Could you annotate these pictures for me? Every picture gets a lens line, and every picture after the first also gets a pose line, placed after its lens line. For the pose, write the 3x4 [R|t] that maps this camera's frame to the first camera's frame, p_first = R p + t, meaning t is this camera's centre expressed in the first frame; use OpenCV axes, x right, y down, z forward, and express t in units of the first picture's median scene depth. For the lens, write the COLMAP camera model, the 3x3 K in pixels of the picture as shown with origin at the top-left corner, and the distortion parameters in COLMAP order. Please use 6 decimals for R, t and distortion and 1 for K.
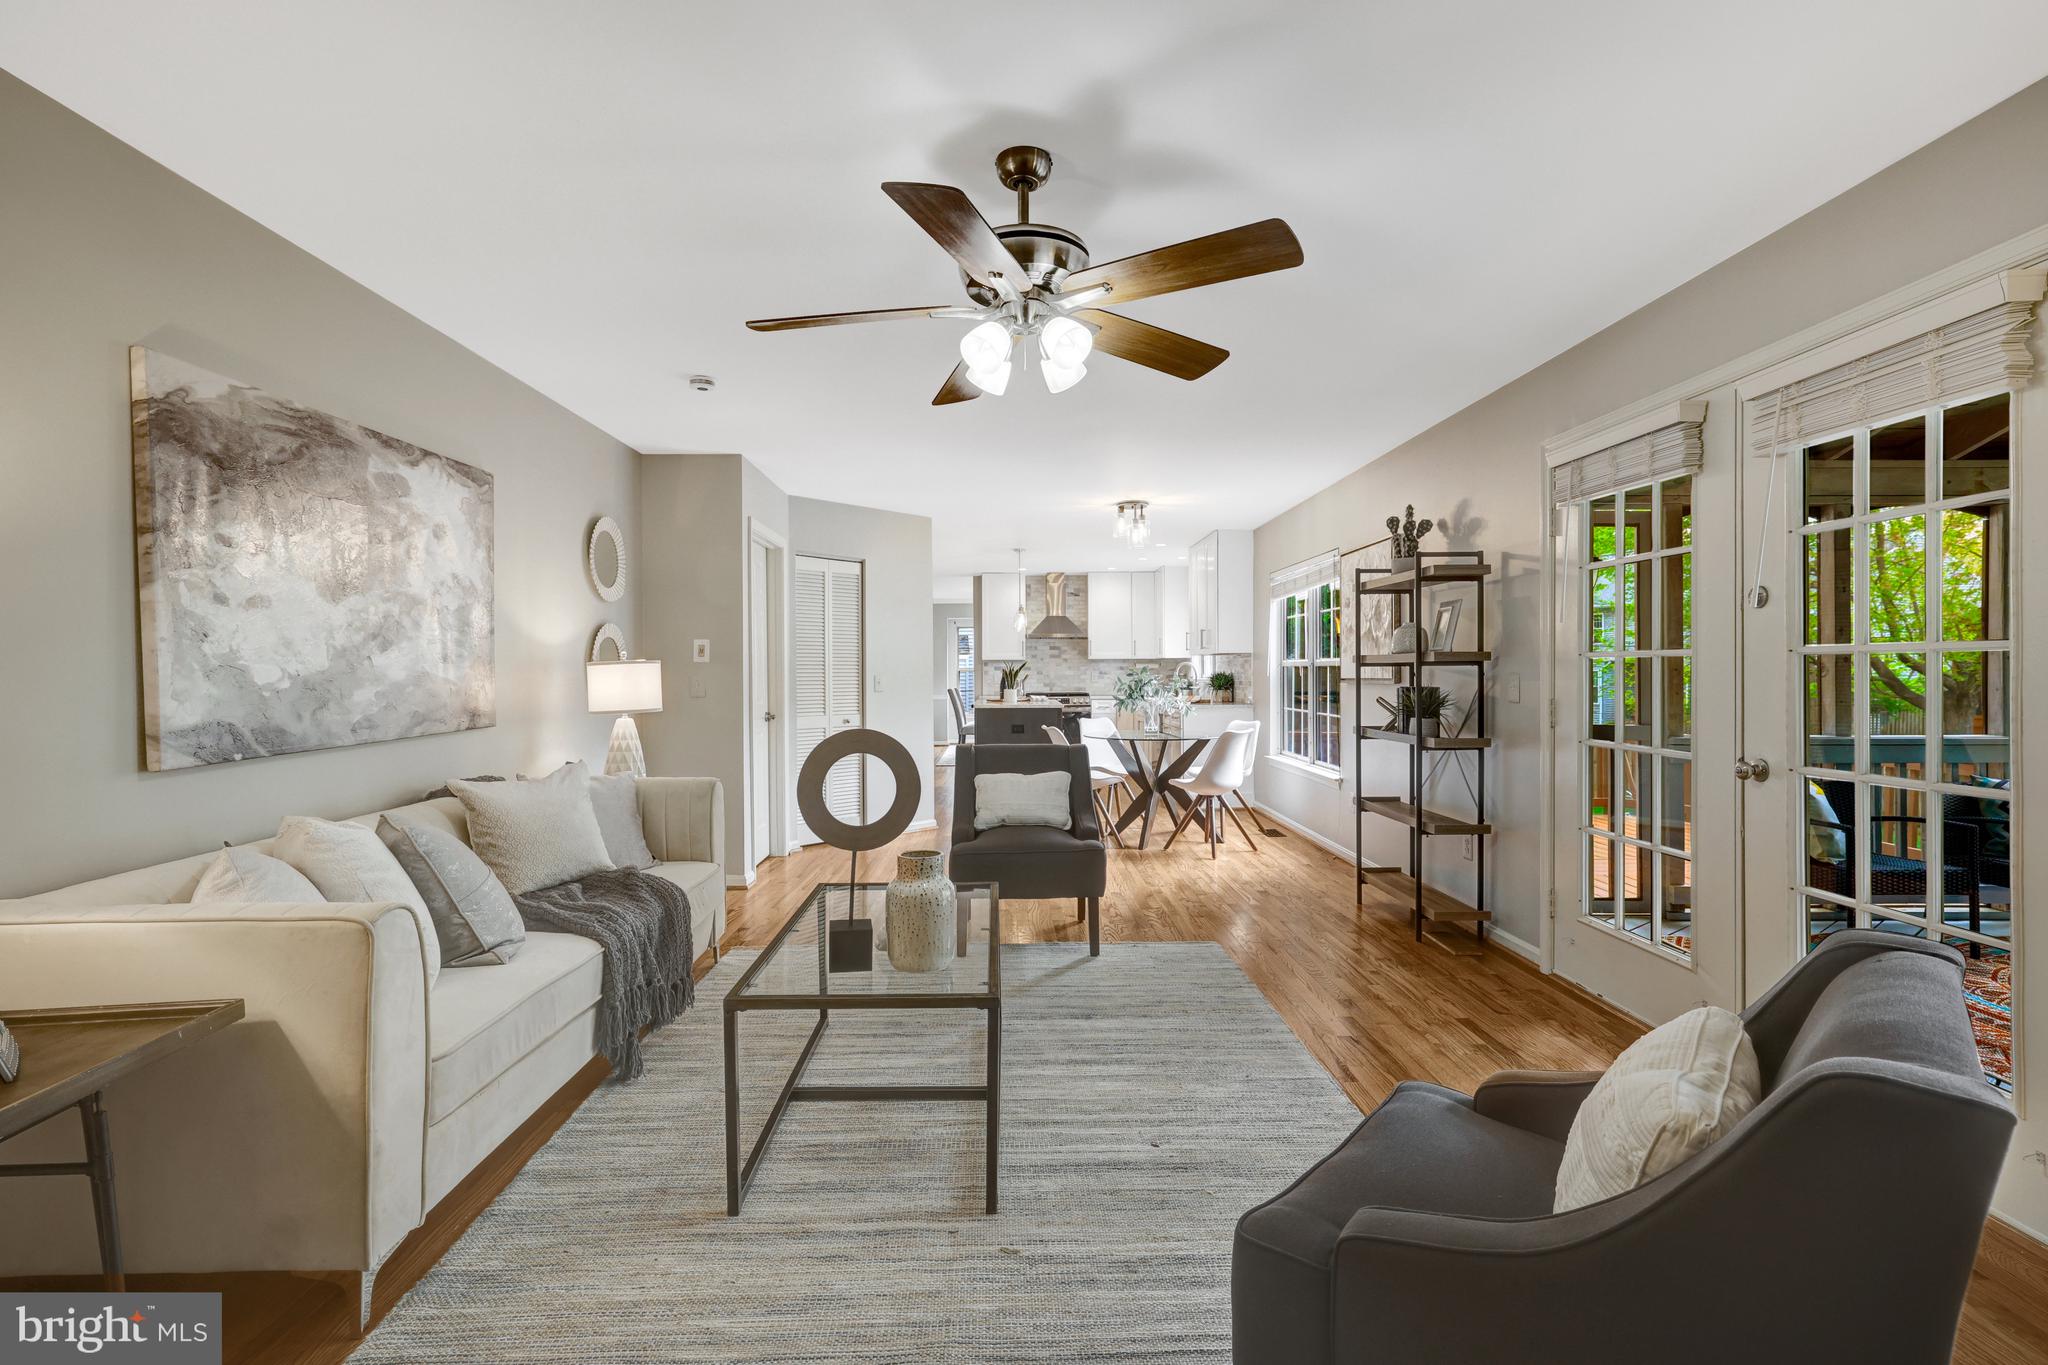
lens RADIAL K [[929.8, 0, 1024.0], [0, 929.8, 682.5], [0, 0, 1]] dist [-0.026247, 0.000137]
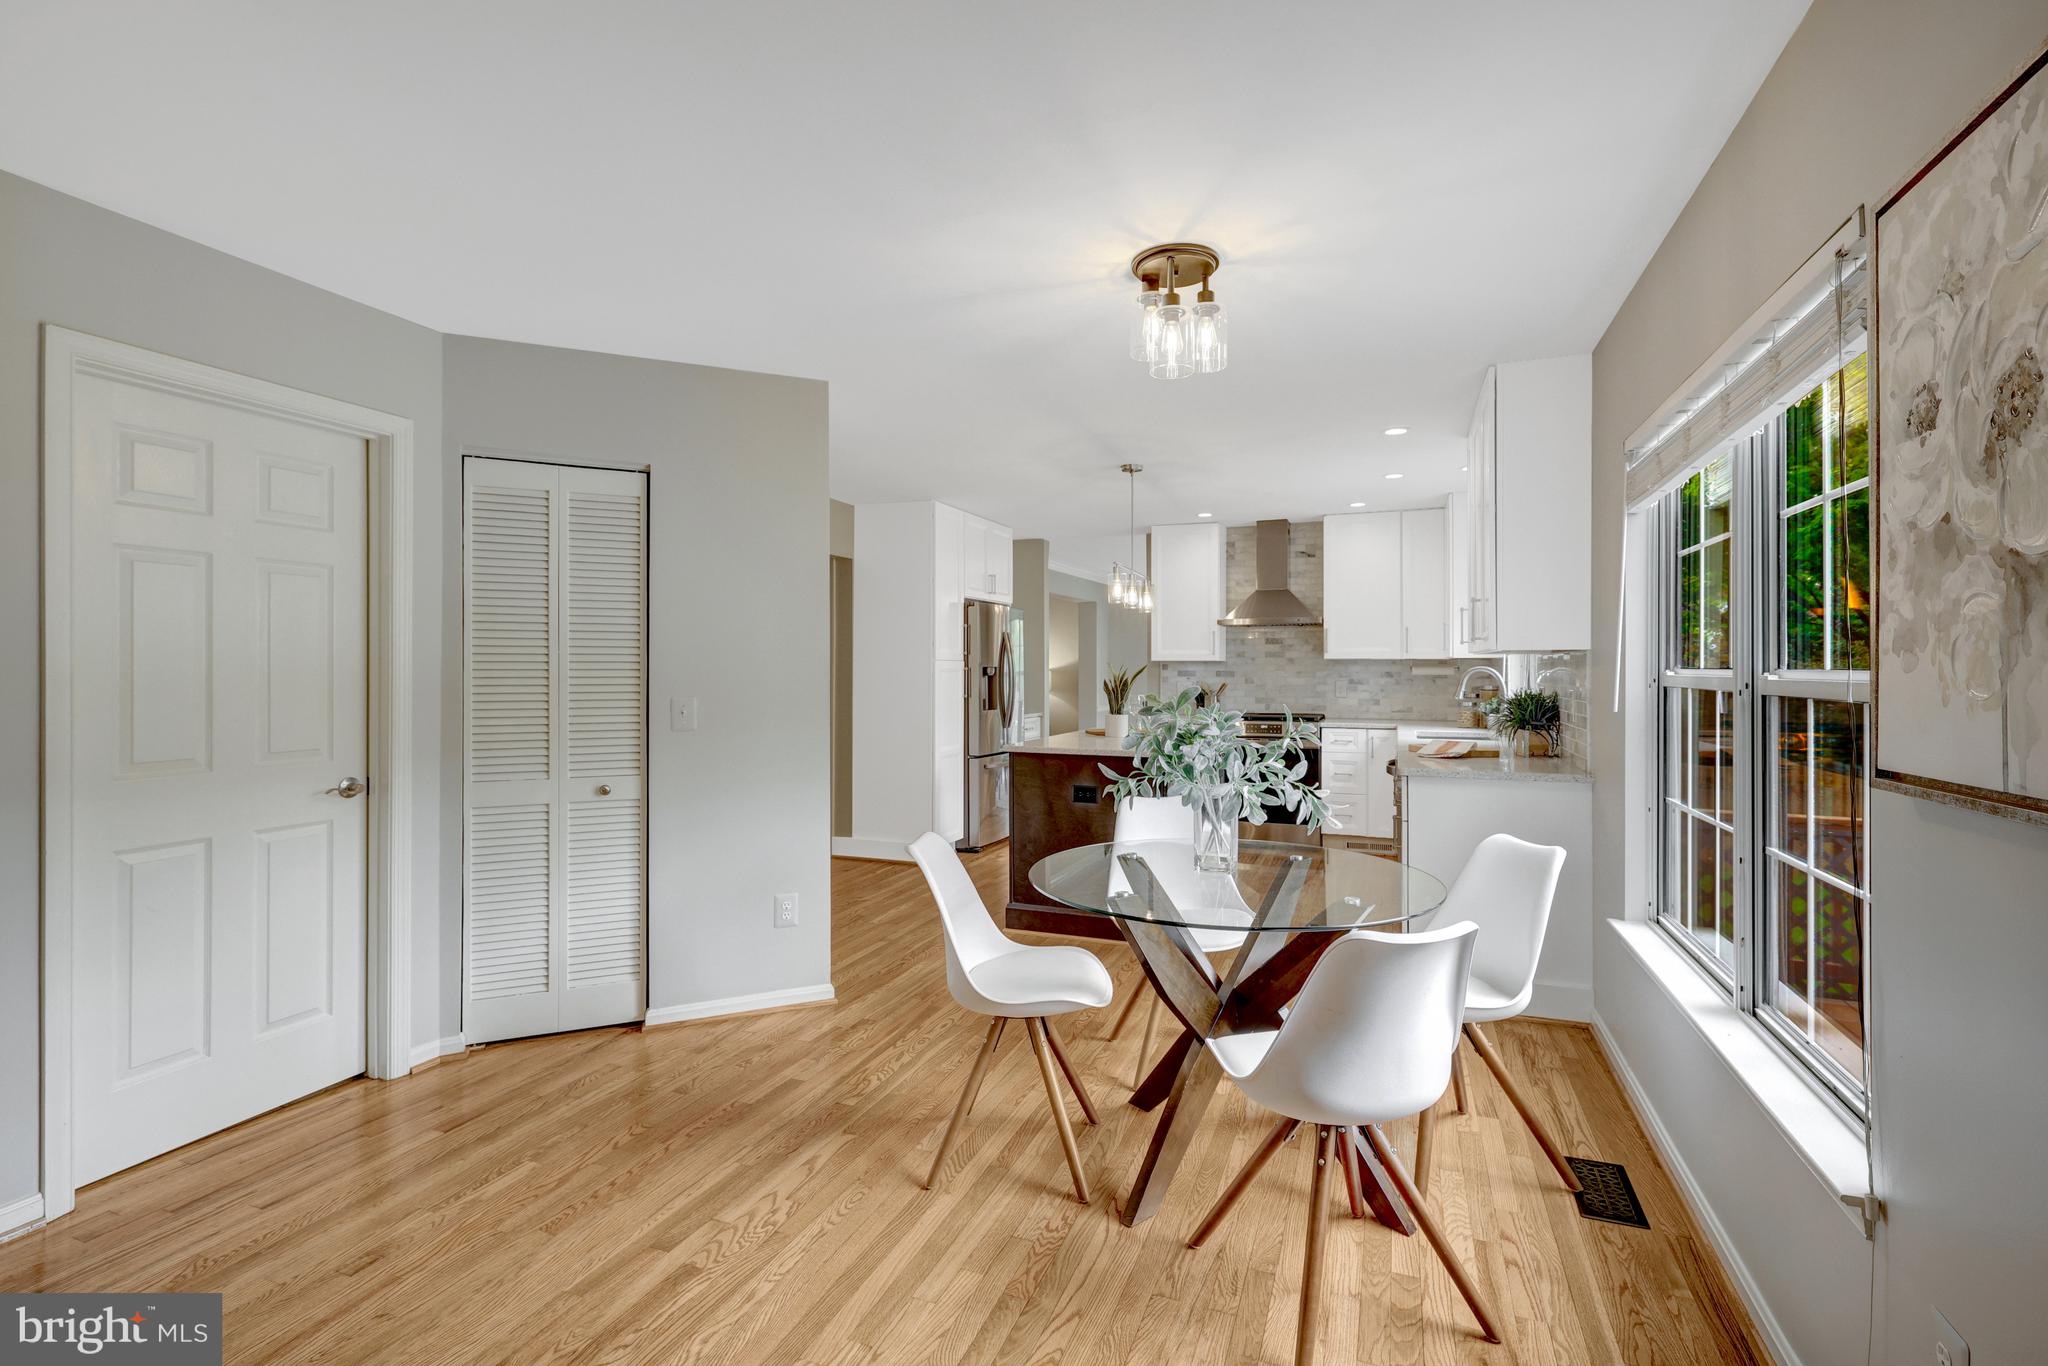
lens RADIAL K [[929.8, 0, 1024.0], [0, 929.8, 683.0], [0, 0, 1]] dist [-0.026247, 0.000137]
pose [[0.919857, 0.010298, -0.392118, 0.192911], [-0.007812, 0.999938, 0.007934, -0.020448], [0.392176, -0.004235, 0.919881, 0.581085]]
